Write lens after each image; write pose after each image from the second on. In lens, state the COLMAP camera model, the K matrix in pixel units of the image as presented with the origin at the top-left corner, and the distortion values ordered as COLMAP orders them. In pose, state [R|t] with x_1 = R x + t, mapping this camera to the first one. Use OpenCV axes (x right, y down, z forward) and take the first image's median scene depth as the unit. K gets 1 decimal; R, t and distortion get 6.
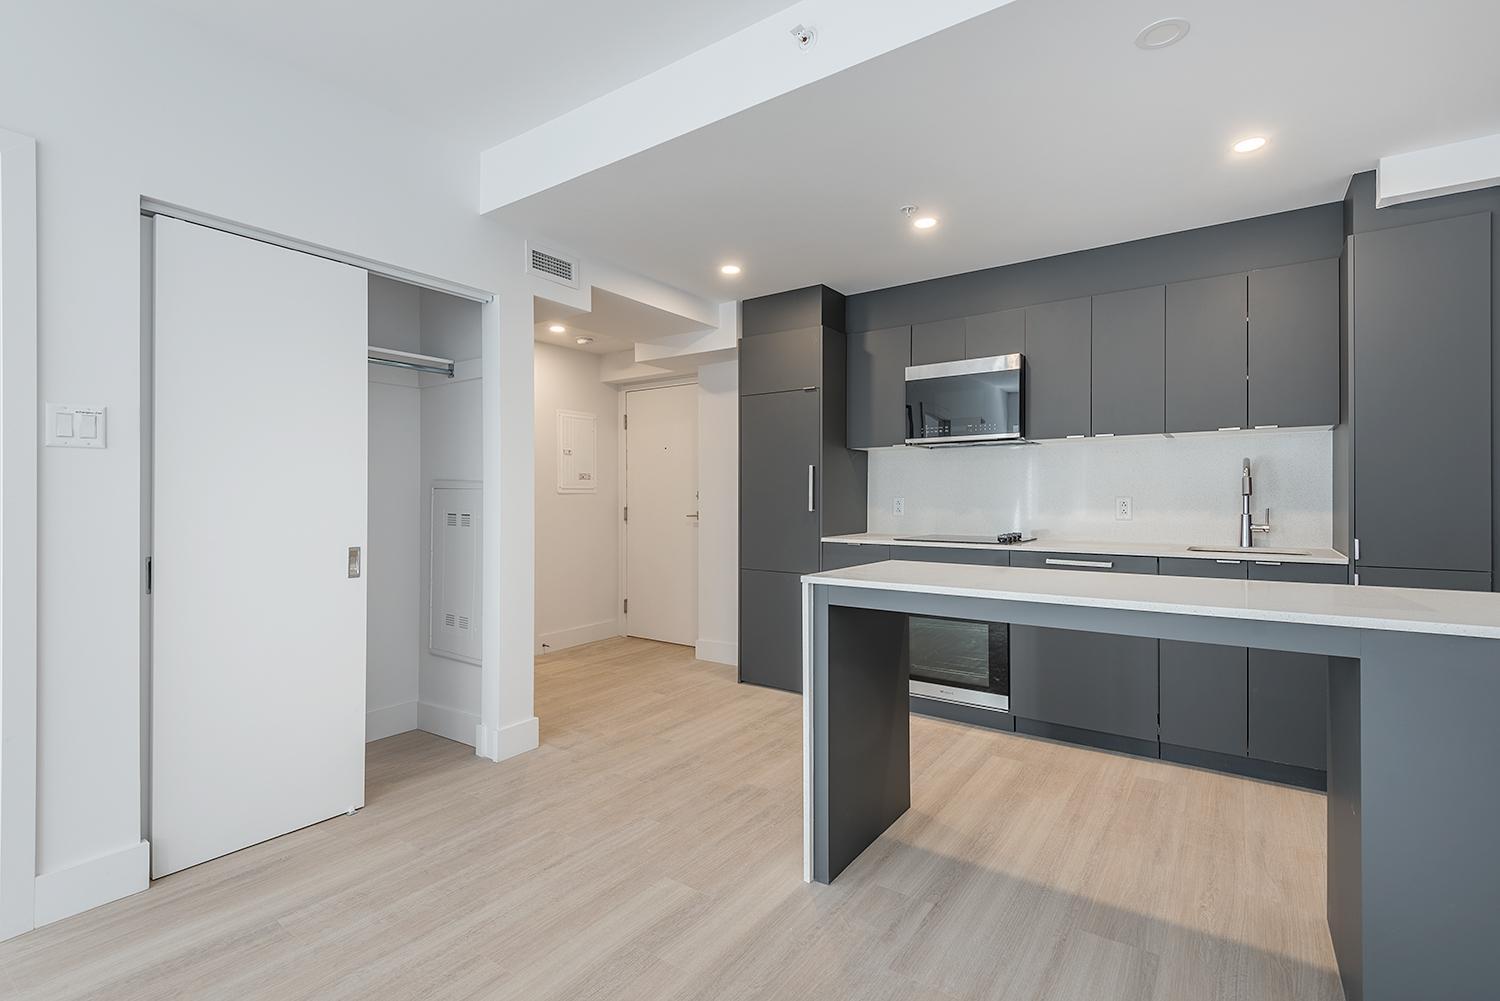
lens RADIAL K [[681.4, 0, 758.6], [0, 681.4, 496.4], [0, 0, 1]] dist [0.027226, -0.016369]
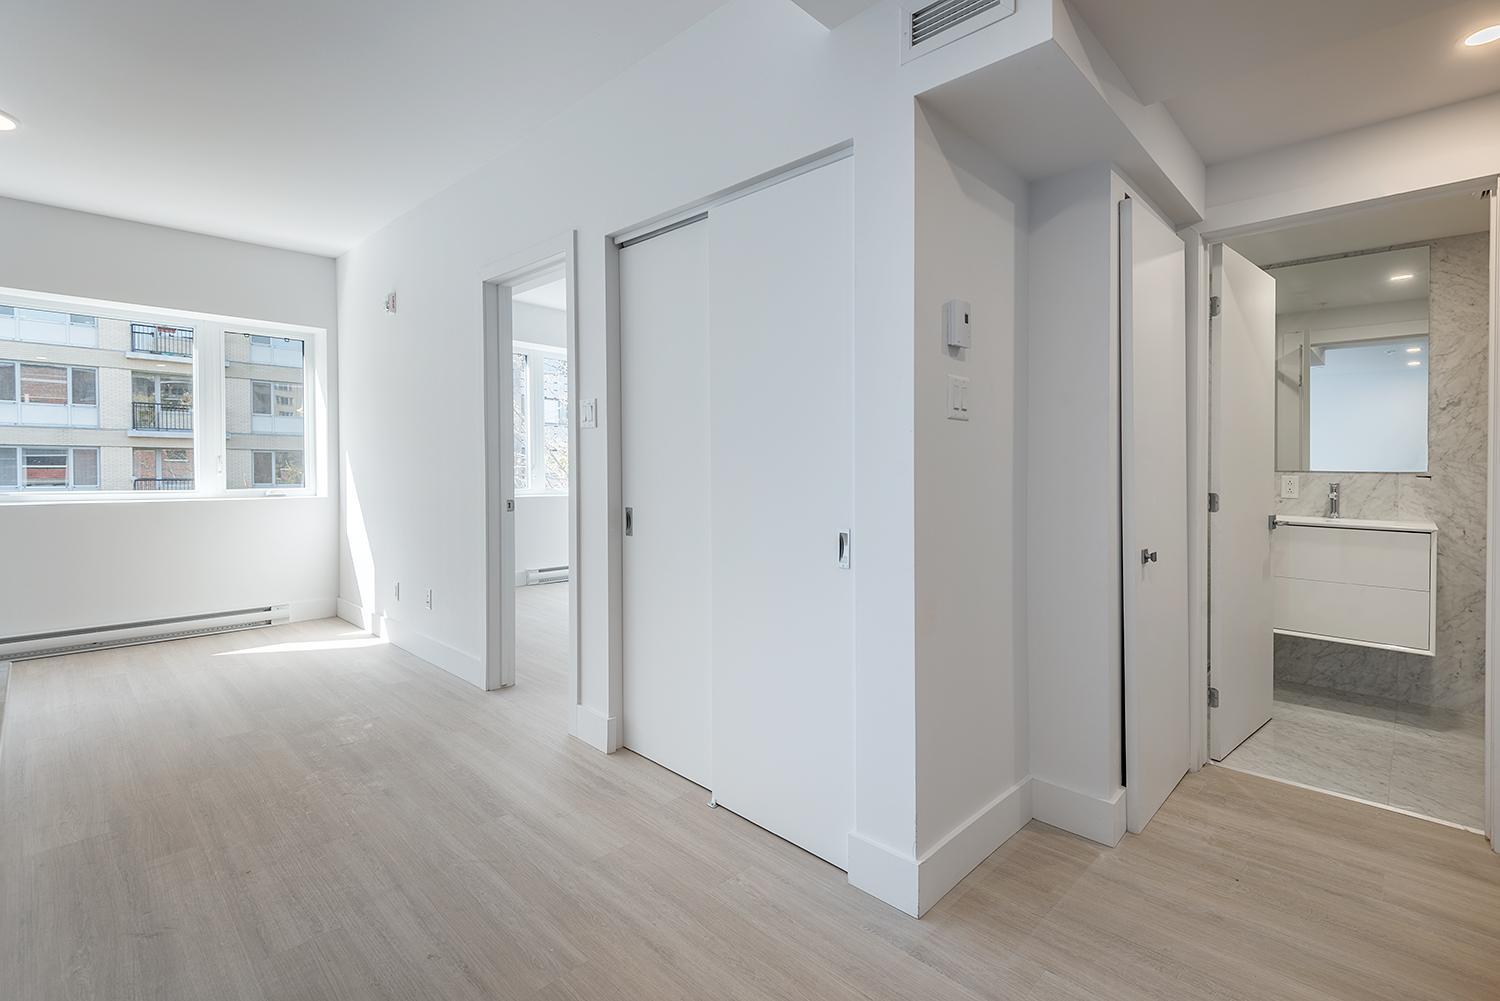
lens RADIAL K [[683.7, 0, 753.0], [0, 683.7, 466.8], [0, 0, 1]] dist [0.028832, -0.014825]
pose [[-0.165192, -0.002240, -0.986259, 0.239246], [-0.010139, 0.999948, -0.000572, 0.006692], [0.986209, 0.009905, -0.165206, 0.935585]]
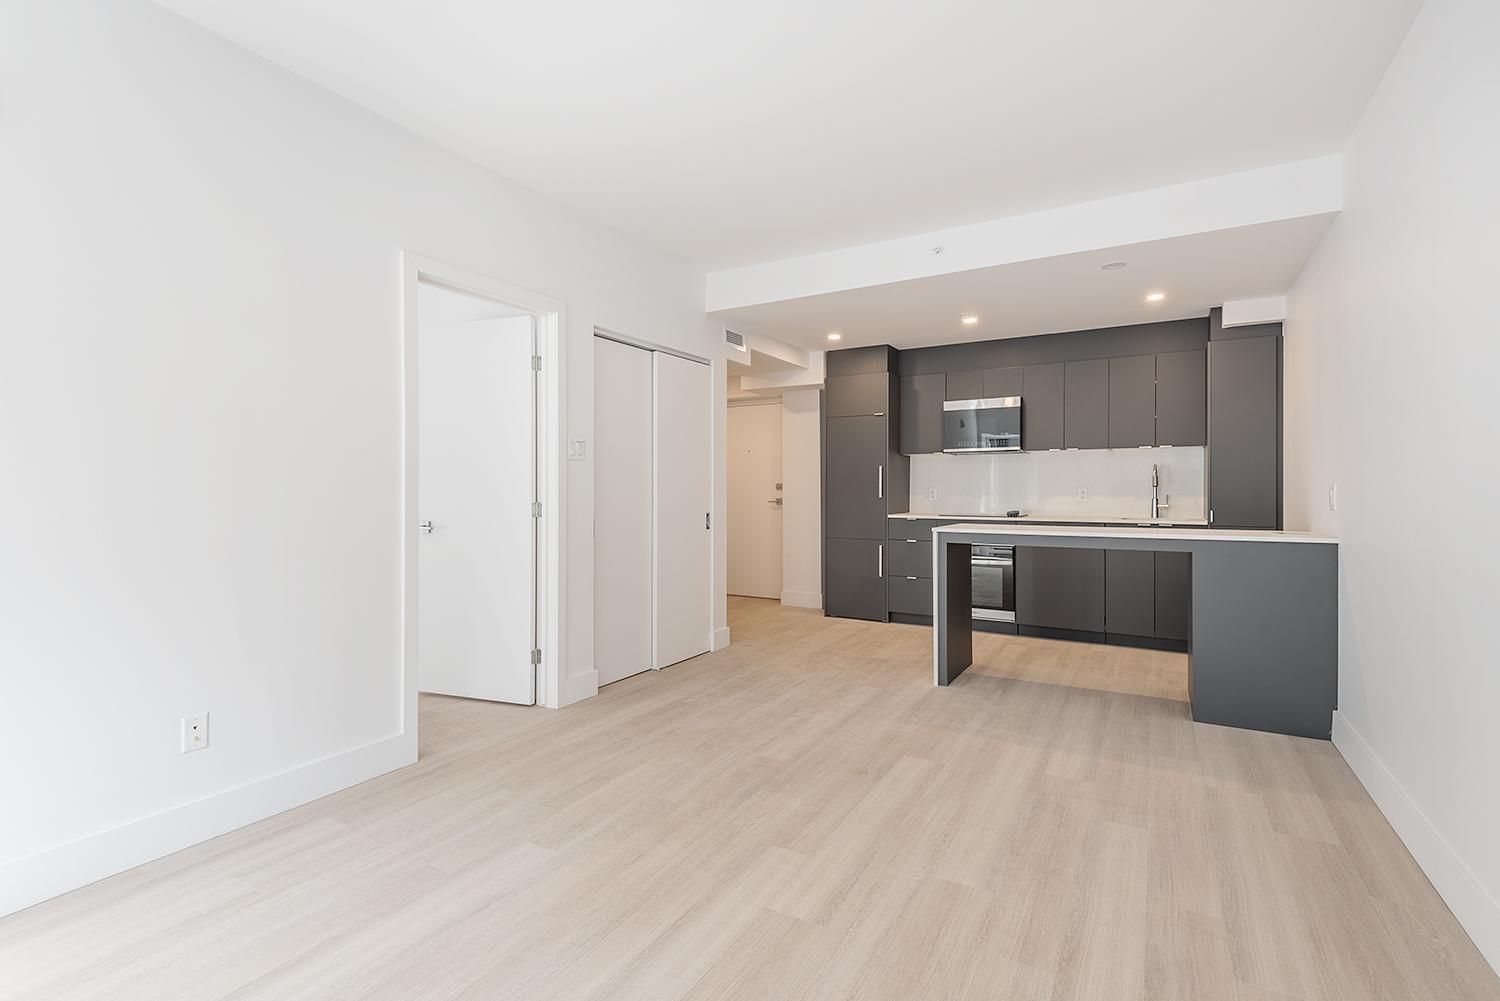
lens RADIAL K [[689.9, 0, 767.8], [0, 689.9, 488.3], [0, 0, 1]] dist [0.033039, -0.016370]
pose [[0.995450, 0.001120, 0.095278, -0.376534], [-0.000887, 0.999997, -0.002487, 0.007426], [-0.095280, 0.002391, 0.995448, -0.576010]]
